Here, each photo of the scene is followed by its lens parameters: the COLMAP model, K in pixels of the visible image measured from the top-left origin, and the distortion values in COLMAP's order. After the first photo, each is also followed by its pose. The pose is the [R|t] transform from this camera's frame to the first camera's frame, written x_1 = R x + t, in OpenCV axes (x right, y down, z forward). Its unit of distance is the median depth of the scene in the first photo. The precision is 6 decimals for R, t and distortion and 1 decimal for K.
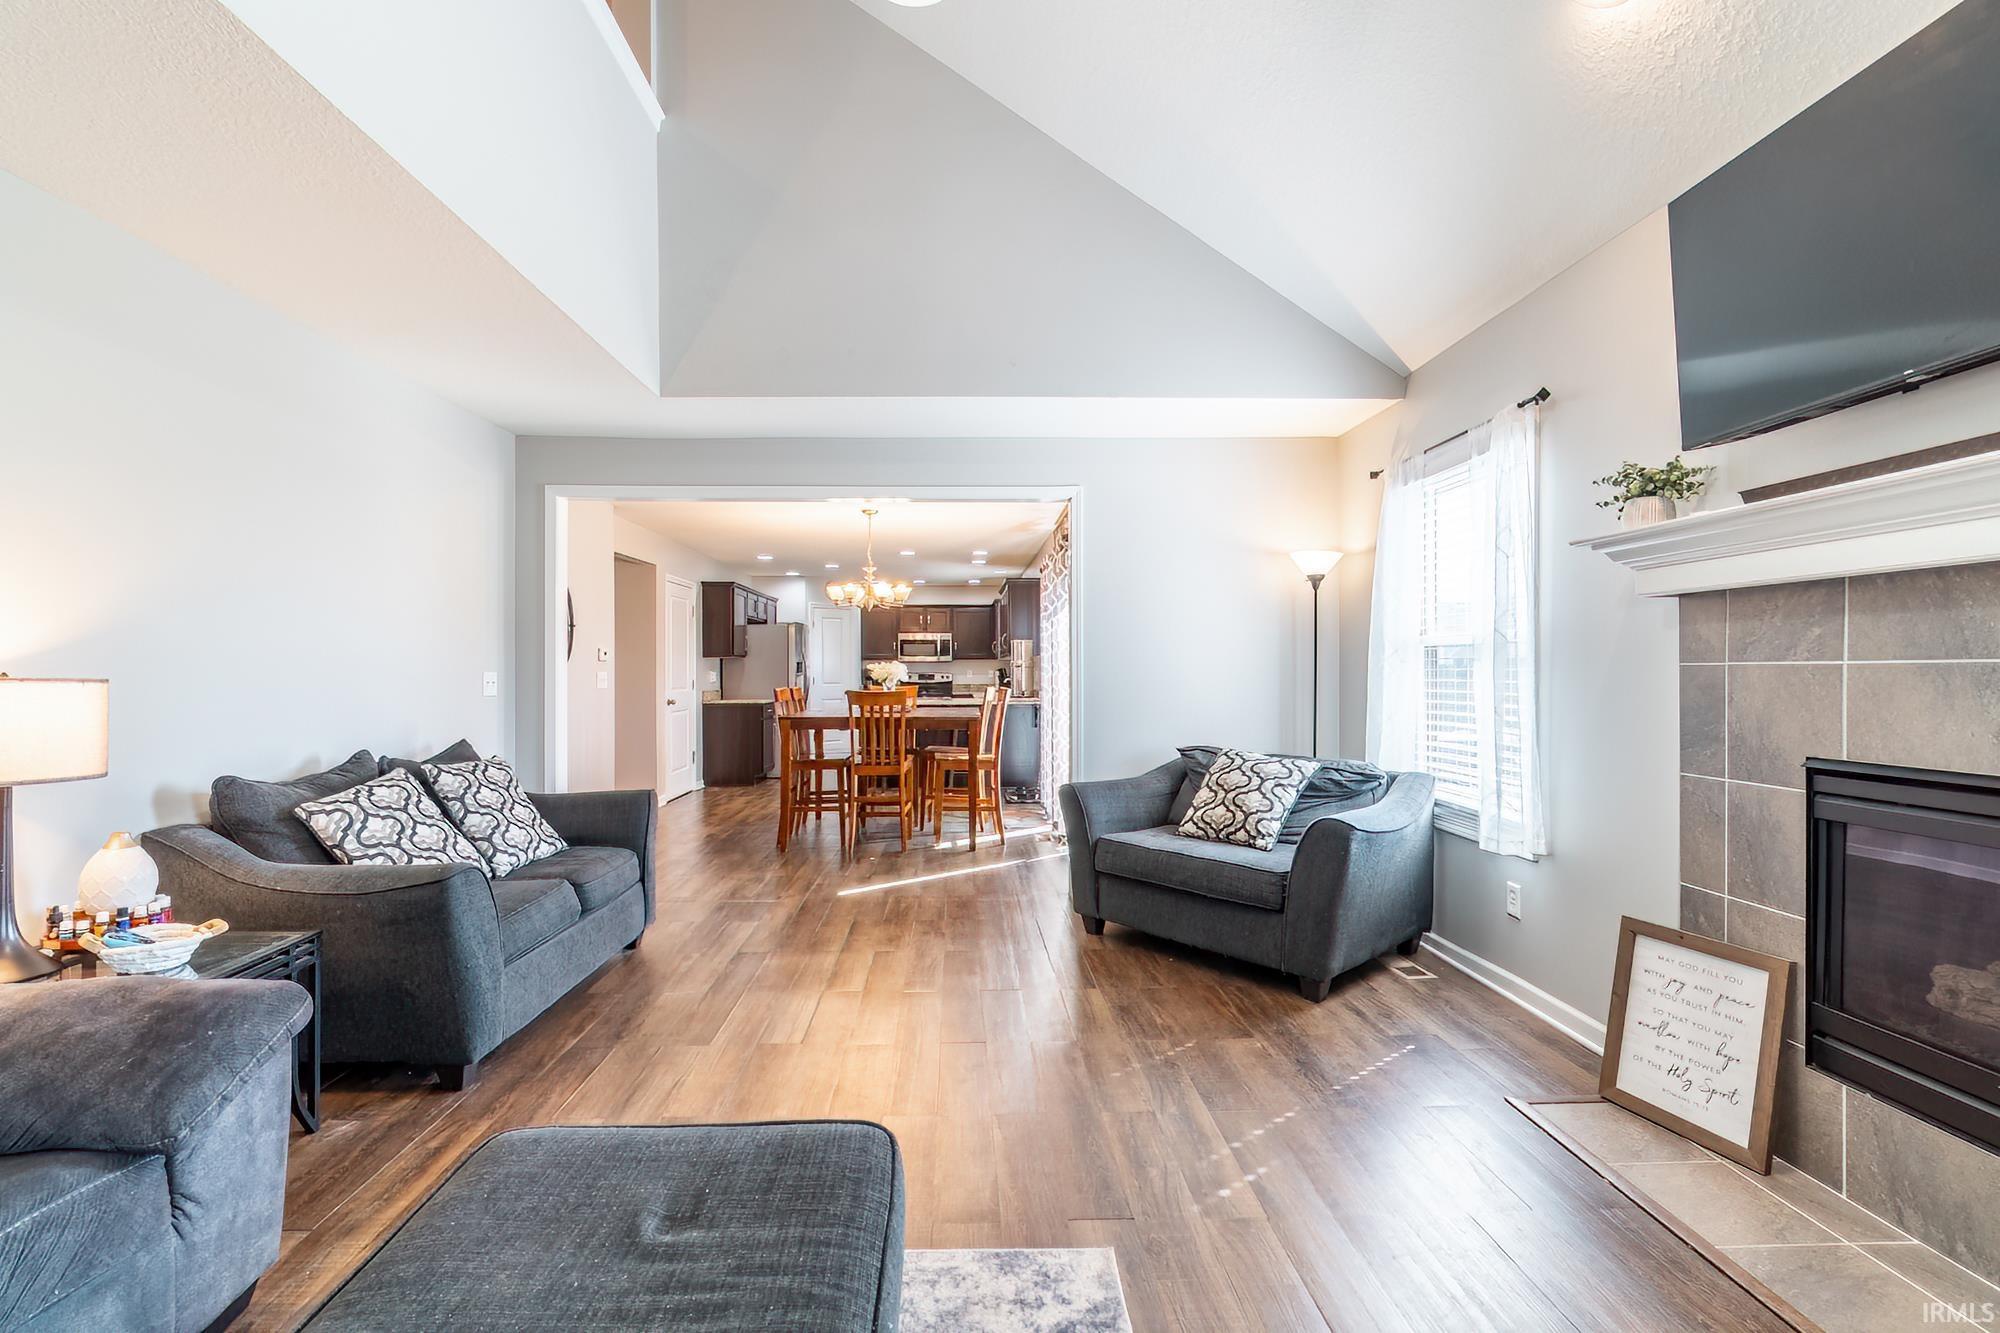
lens RADIAL K [[873.2, 0, 975.0], [0, 873.2, 681.9], [0, 0, 1]] dist [0.000130, 0.000689]
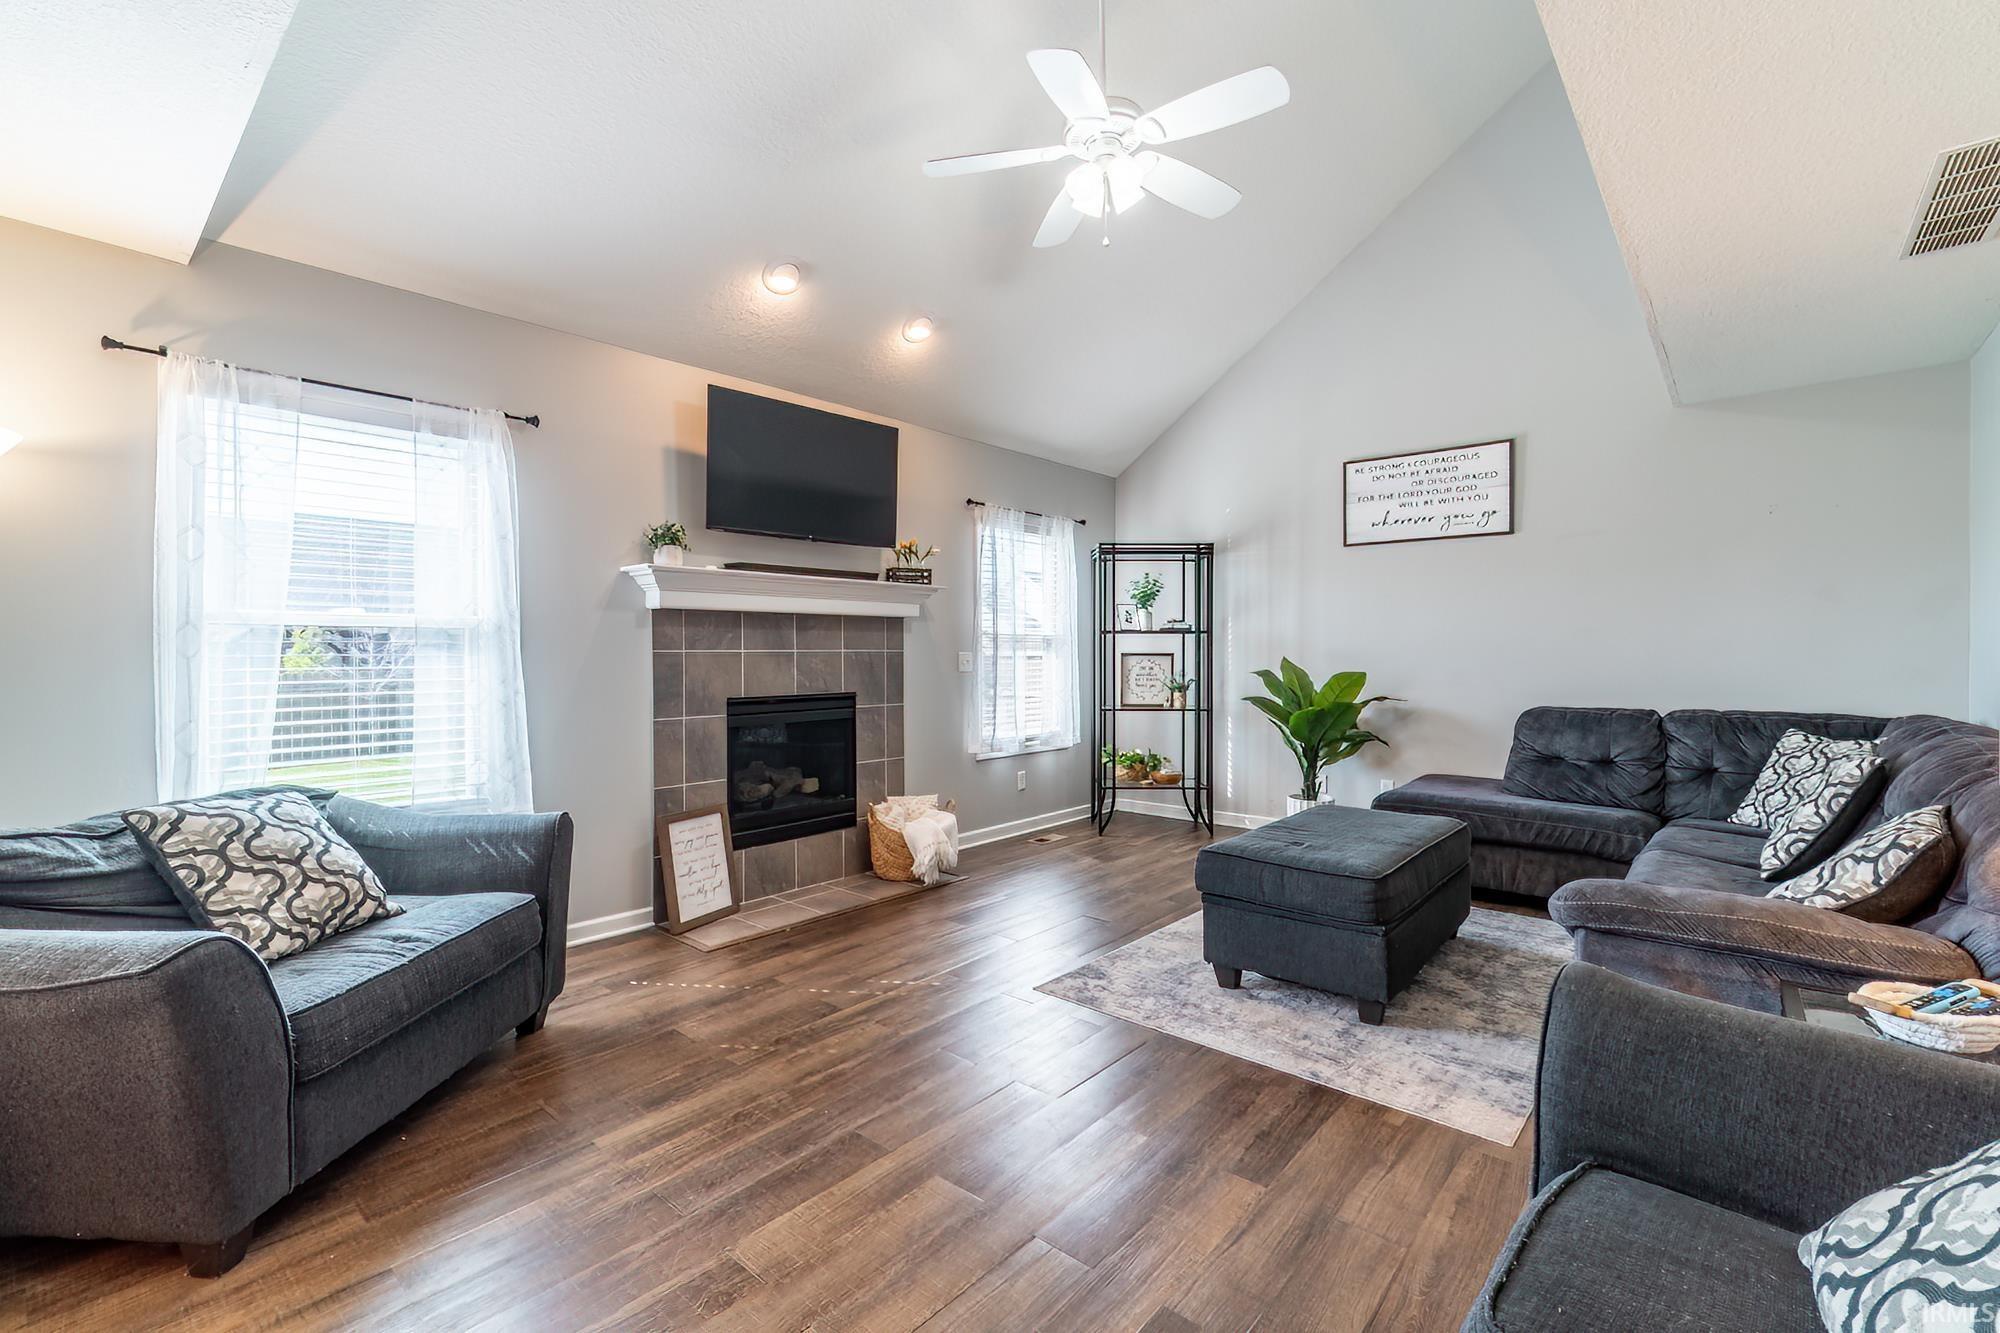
lens RADIAL K [[873.2, 0, 979.3], [0, 873.2, 661.0], [0, 0, 1]] dist [0.000130, 0.000689]
pose [[-0.733246, -0.000527, 0.679963, -0.208932], [0.014024, 0.999775, 0.015897, -0.005547], [-0.679818, 0.021192, -0.733074, 0.518033]]
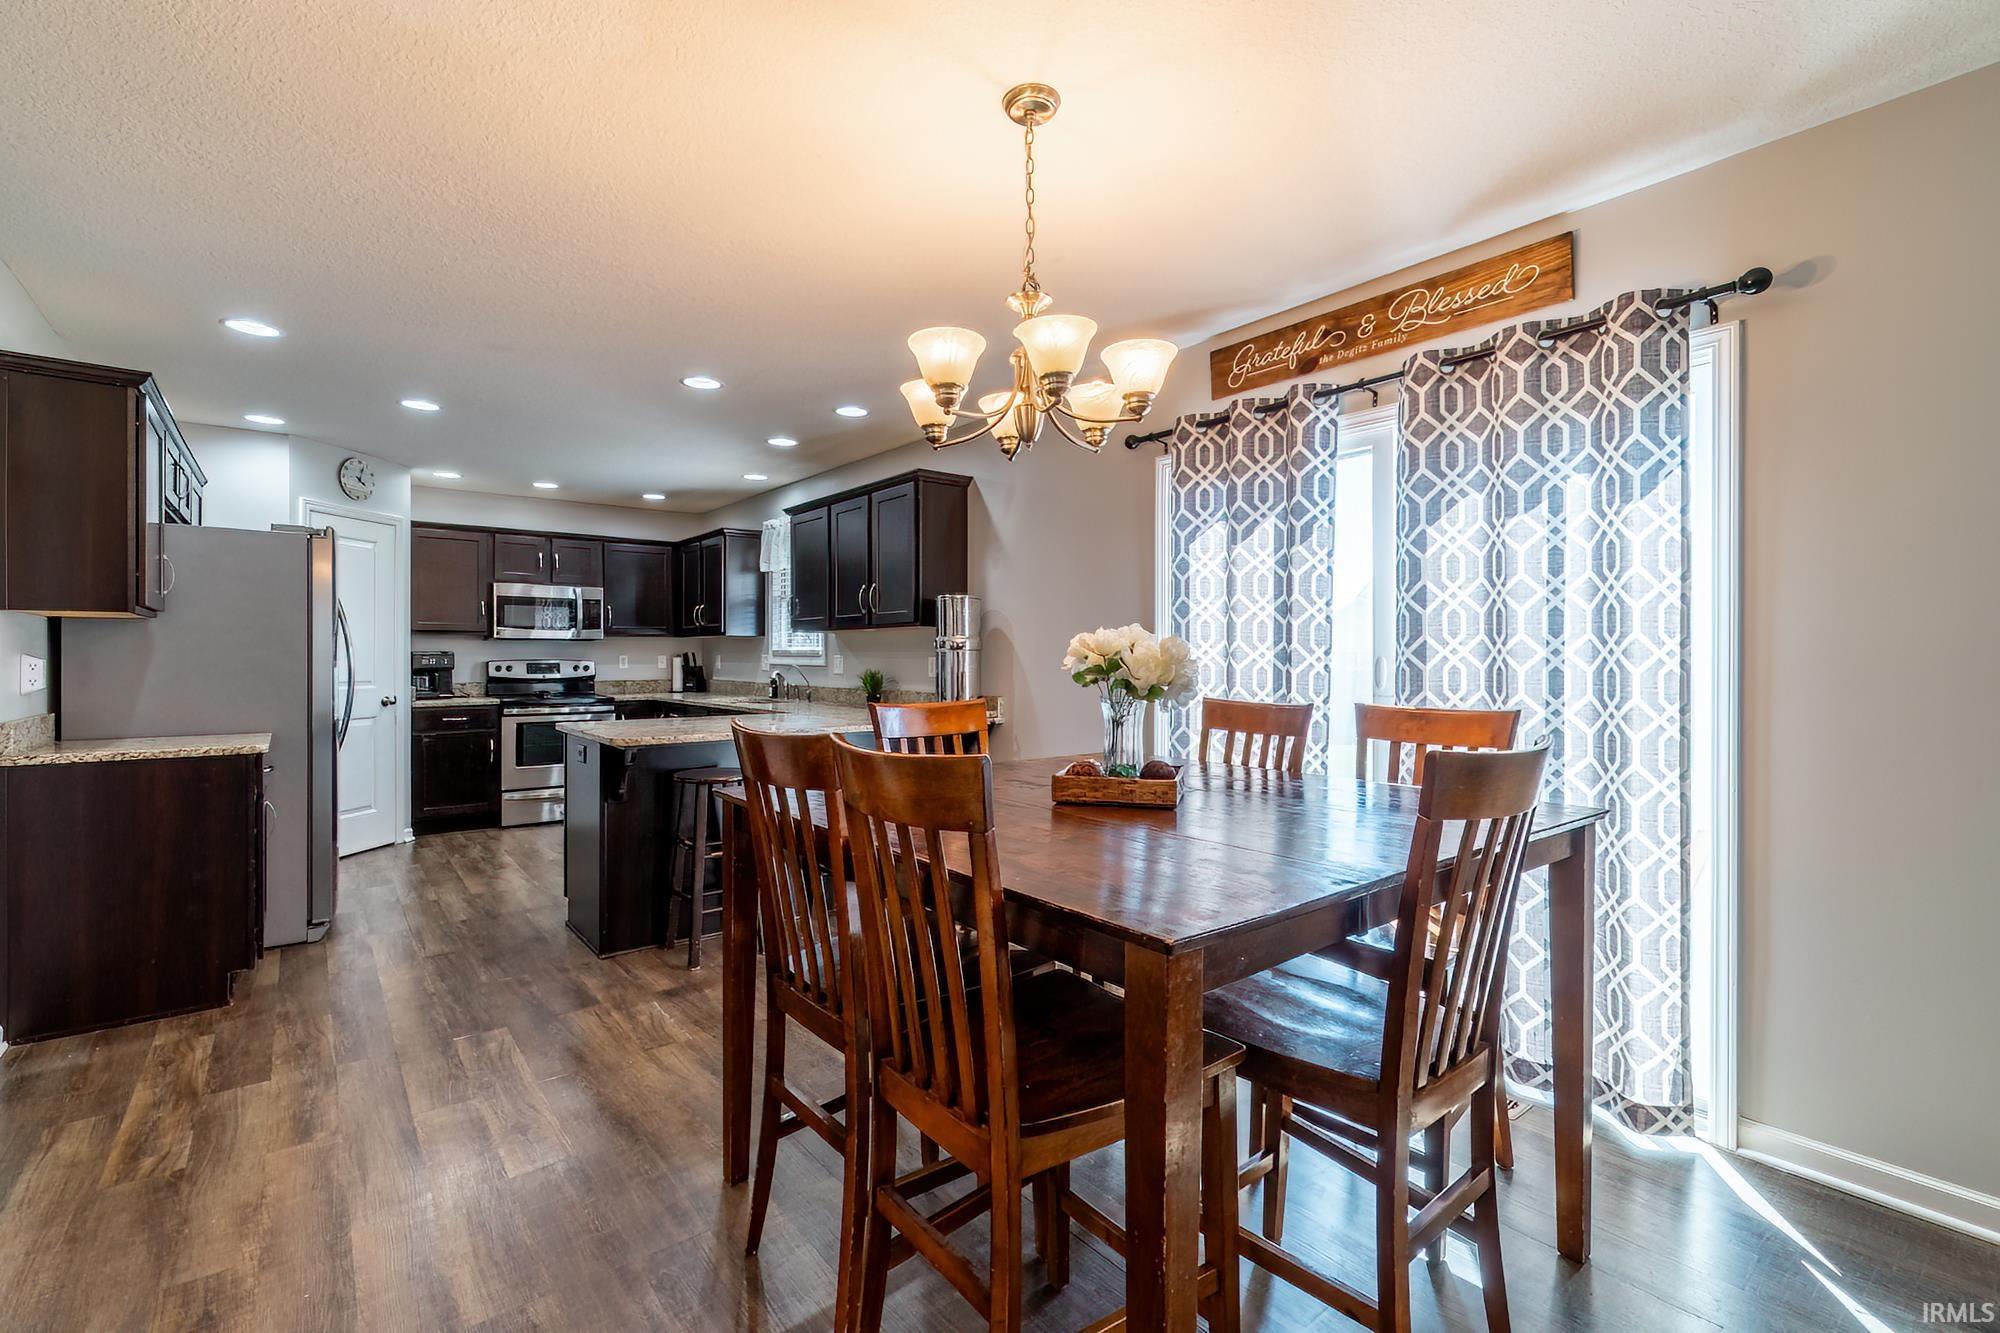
lens RADIAL K [[873.2, 0, 984.2], [0, 873.2, 661.0], [0, 0, 1]] dist [0.000130, 0.000689]
pose [[0.798273, -0.003405, 0.602286, -0.248839], [0.008546, 0.999947, -0.005674, -0.007333], [-0.602235, 0.009677, 0.798260, 0.626948]]
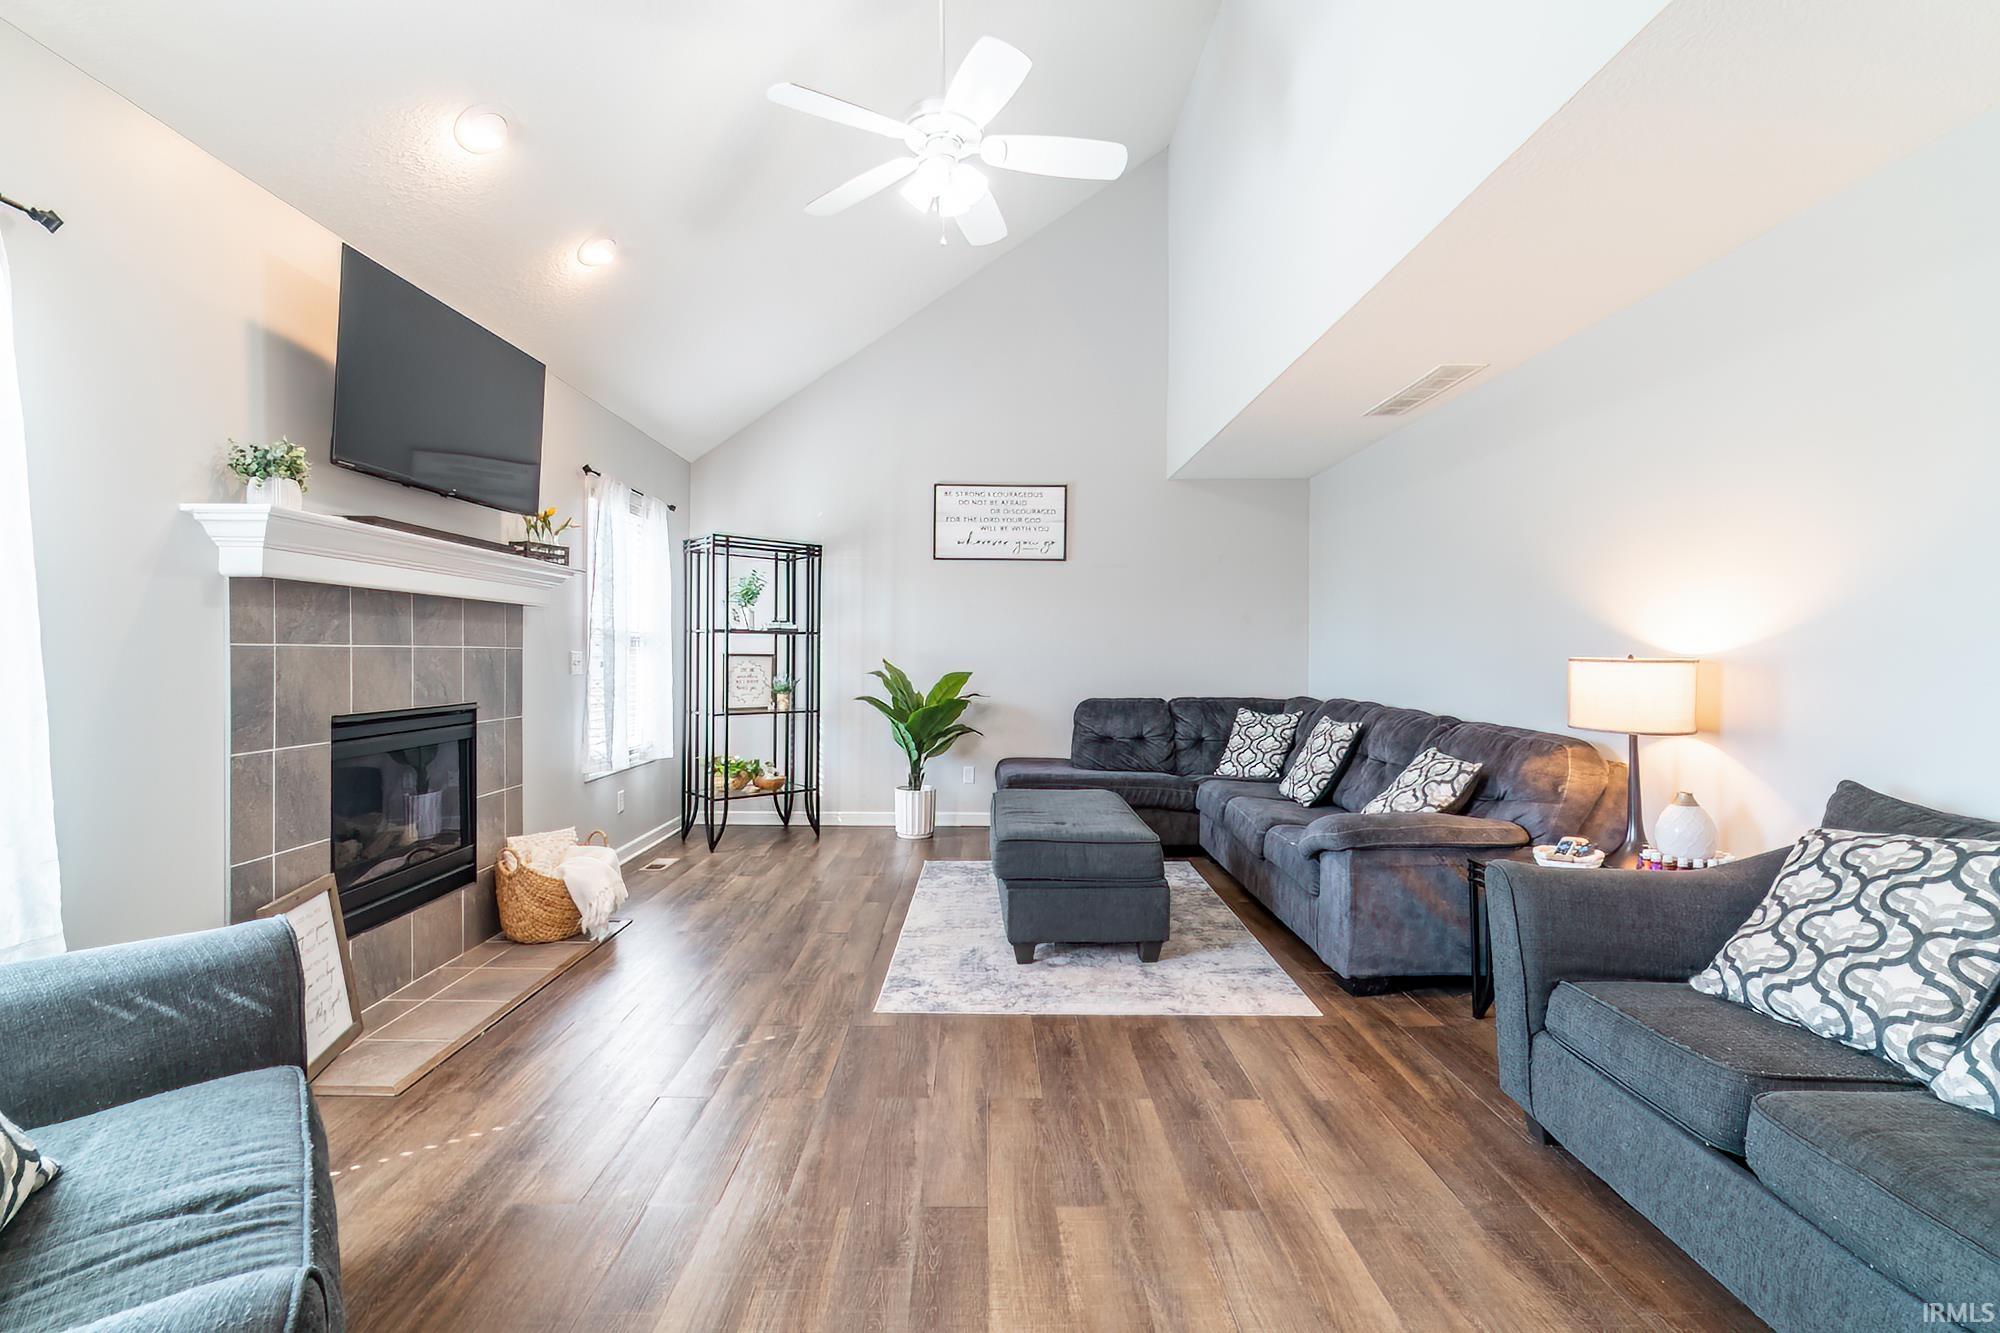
lens RADIAL K [[873.2, 0, 992.7], [0, 873.2, 657.3], [0, 0, 1]] dist [0.000130, 0.000689]
pose [[-0.999922, -0.001808, 0.012361, -0.018053], [-0.001625, 0.999889, 0.014804, -0.006338], [-0.012386, 0.014783, -0.999814, 0.579404]]
